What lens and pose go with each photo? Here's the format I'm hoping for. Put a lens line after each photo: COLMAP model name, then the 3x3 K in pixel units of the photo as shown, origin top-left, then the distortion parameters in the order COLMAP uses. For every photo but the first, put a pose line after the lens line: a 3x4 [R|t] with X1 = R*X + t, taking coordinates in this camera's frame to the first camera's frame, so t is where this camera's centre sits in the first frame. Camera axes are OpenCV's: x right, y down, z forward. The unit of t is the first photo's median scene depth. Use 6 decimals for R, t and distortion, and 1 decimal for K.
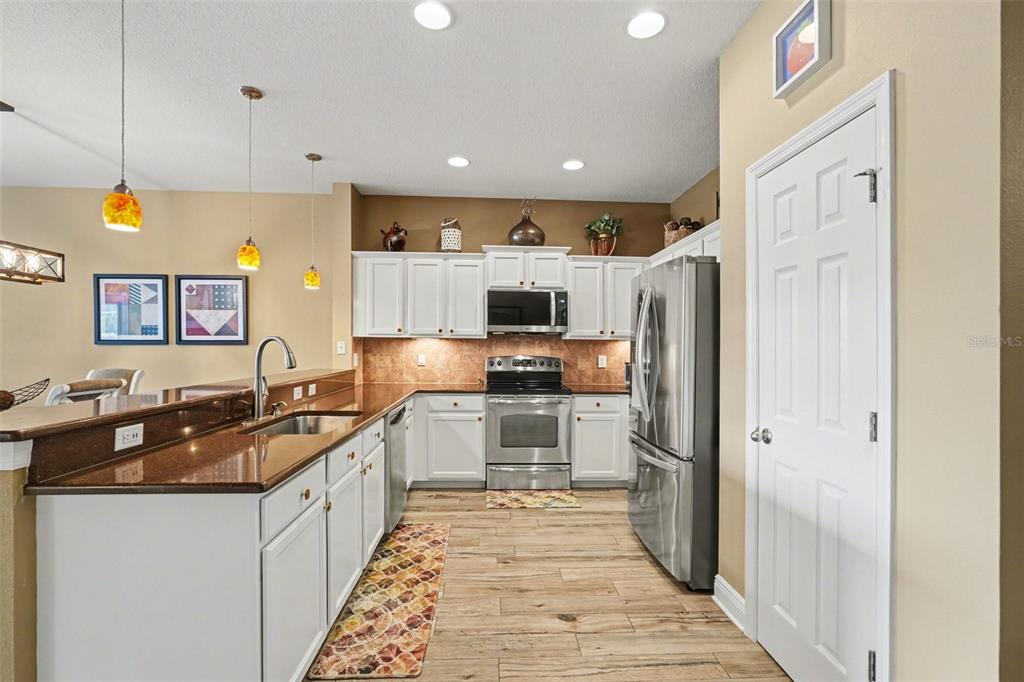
lens RADIAL K [[453.7, 0, 511.0], [0, 453.7, 338.0], [0, 0, 1]] dist [-0.016394, 0.007159]
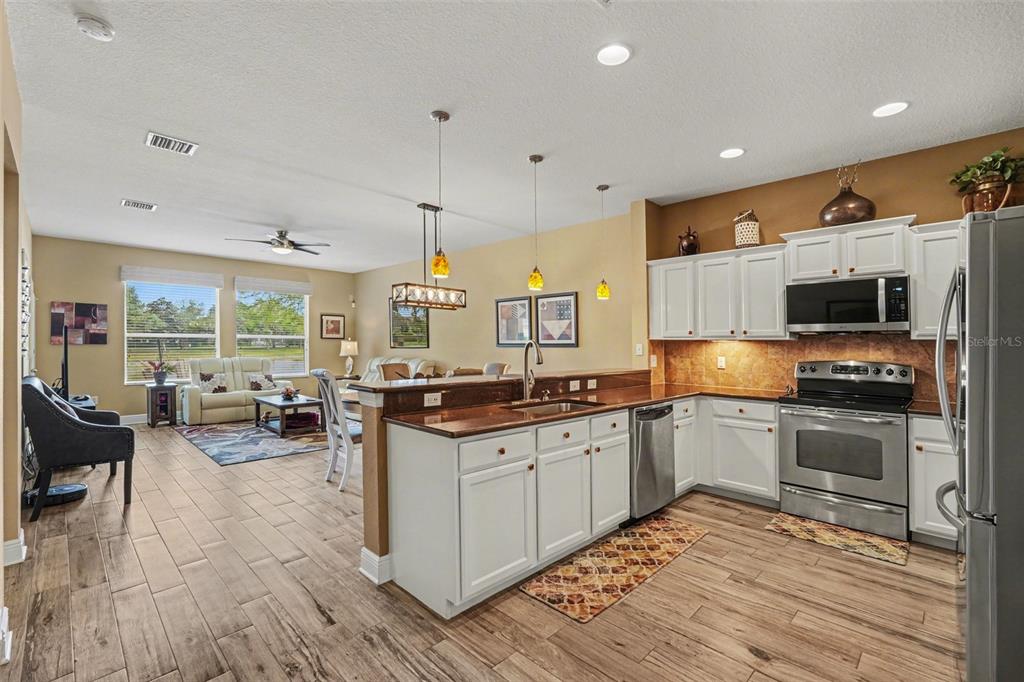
lens RADIAL K [[453.7, 0, 511.4], [0, 453.7, 339.2], [0, 0, 1]] dist [-0.016394, 0.007159]
pose [[0.673550, -0.012477, -0.739036, 0.228713], [0.008864, 0.999922, -0.008803, 0.002617], [0.739088, -0.000622, 0.673608, 0.022308]]
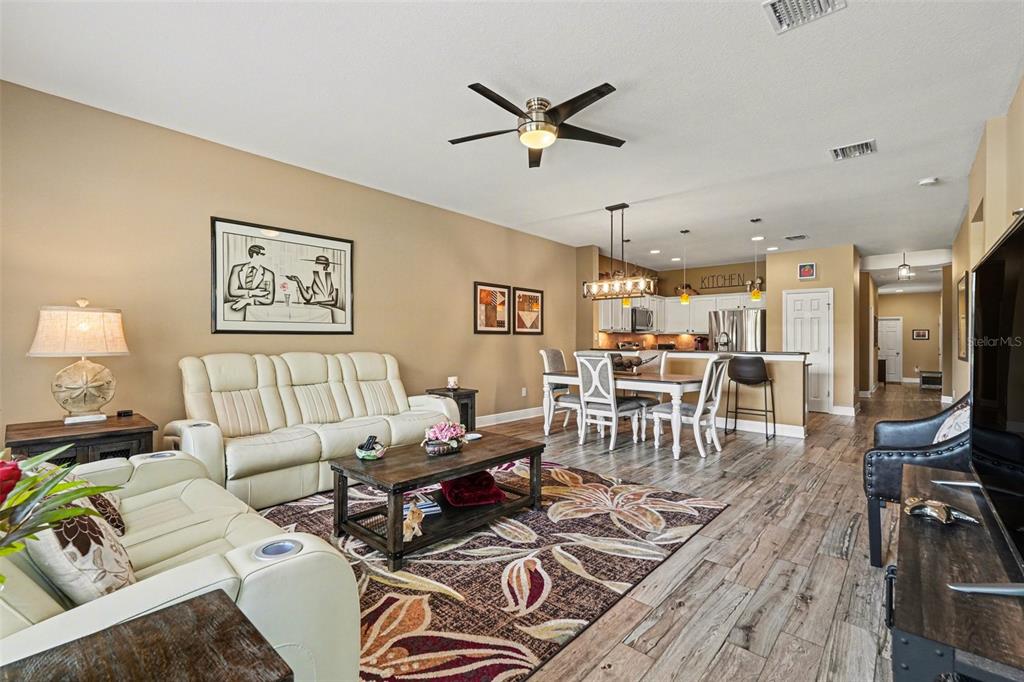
lens RADIAL K [[453.7, 0, 508.9], [0, 453.7, 335.0], [0, 0, 1]] dist [-0.016394, 0.007159]
pose [[0.701982, 0.007421, 0.712156, -1.871934], [-0.011043, 0.999939, 0.000465, 0.016596], [-0.712109, -0.008190, 0.702021, -0.023761]]
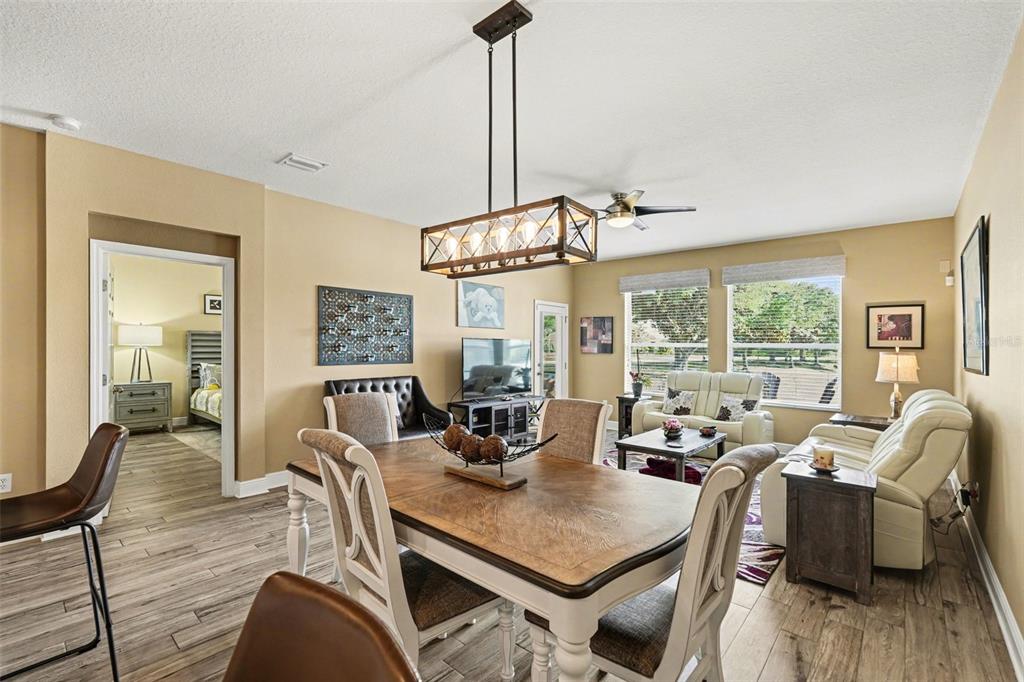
lens RADIAL K [[453.7, 0, 506.2], [0, 453.7, 354.4], [0, 0, 1]] dist [-0.016394, 0.007159]
pose [[-0.702735, -0.004294, -0.711439, -0.426896], [-0.008828, 0.999957, 0.002685, -0.004437], [0.711397, 0.008168, -0.702743, 0.972096]]
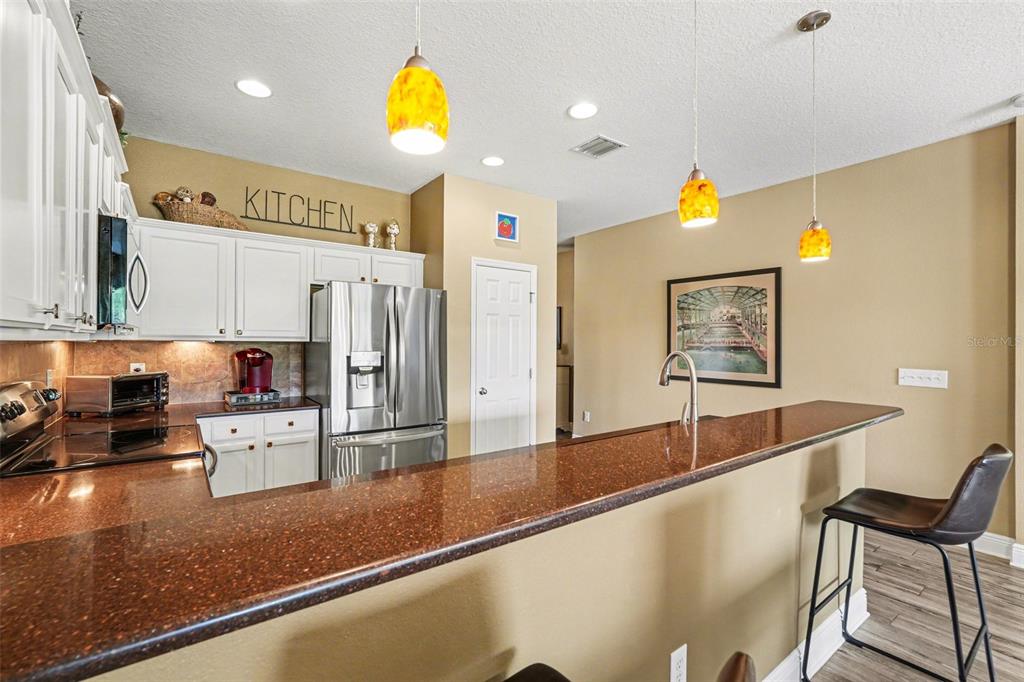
lens RADIAL K [[453.7, 0, 510.6], [0, 453.7, 345.7], [0, 0, 1]] dist [-0.016394, 0.007159]
pose [[-0.547867, -0.019478, 0.836339, -0.570962], [-0.023267, 0.999697, 0.008041, -0.007403], [-0.836242, -0.015054, -0.548154, 0.917029]]
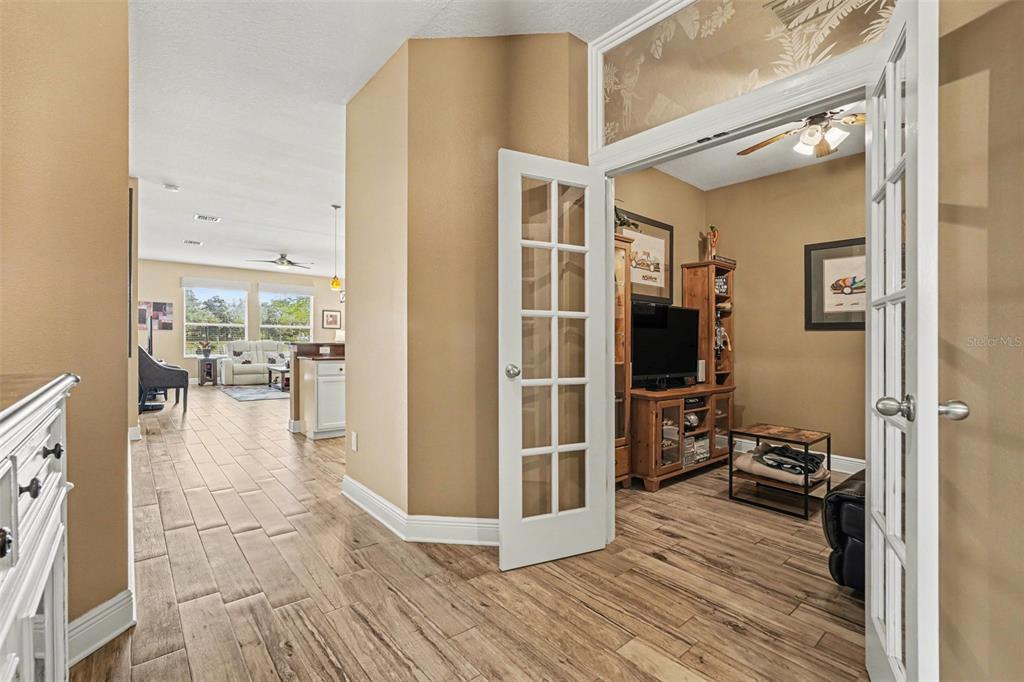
lens RADIAL K [[453.7, 0, 515.8], [0, 453.7, 337.6], [0, 0, 1]] dist [-0.016394, 0.007159]
pose [[0.615516, -0.007087, -0.788092, 1.059417], [0.003483, 0.999974, -0.006272, 0.055744], [0.788116, 0.001116, 0.615525, 0.000711]]
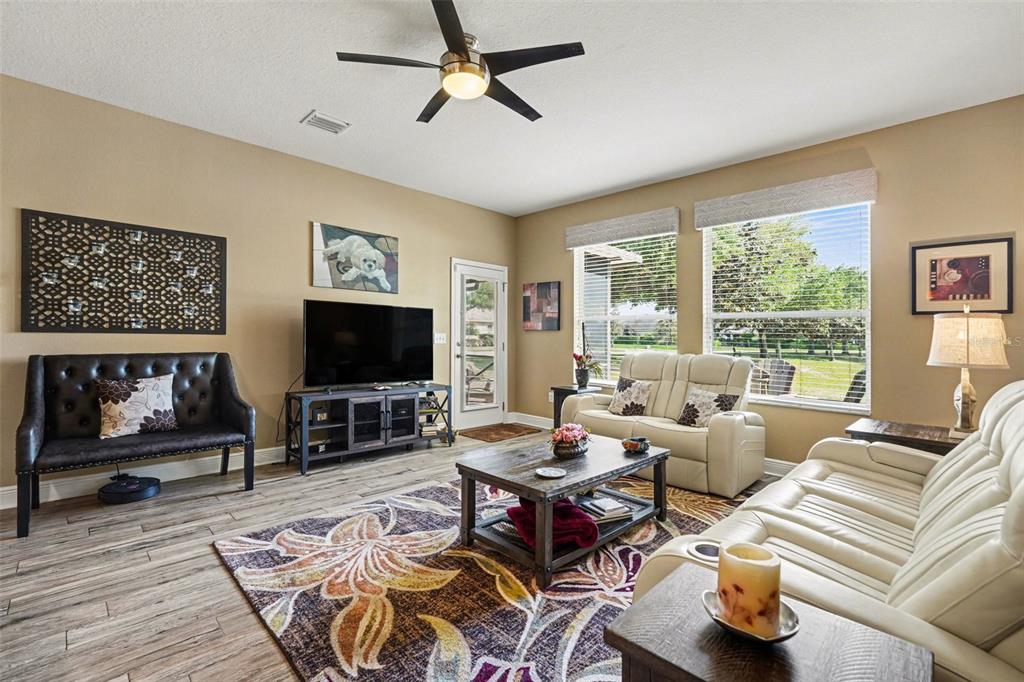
lens RADIAL K [[453.7, 0, 510.5], [0, 453.7, 339.4], [0, 0, 1]] dist [-0.016394, 0.007159]
pose [[-0.744213, -0.019274, -0.667664, -0.969389], [-0.016603, 0.999809, -0.010355, 0.034878], [0.667736, 0.003379, -0.744391, 0.922962]]
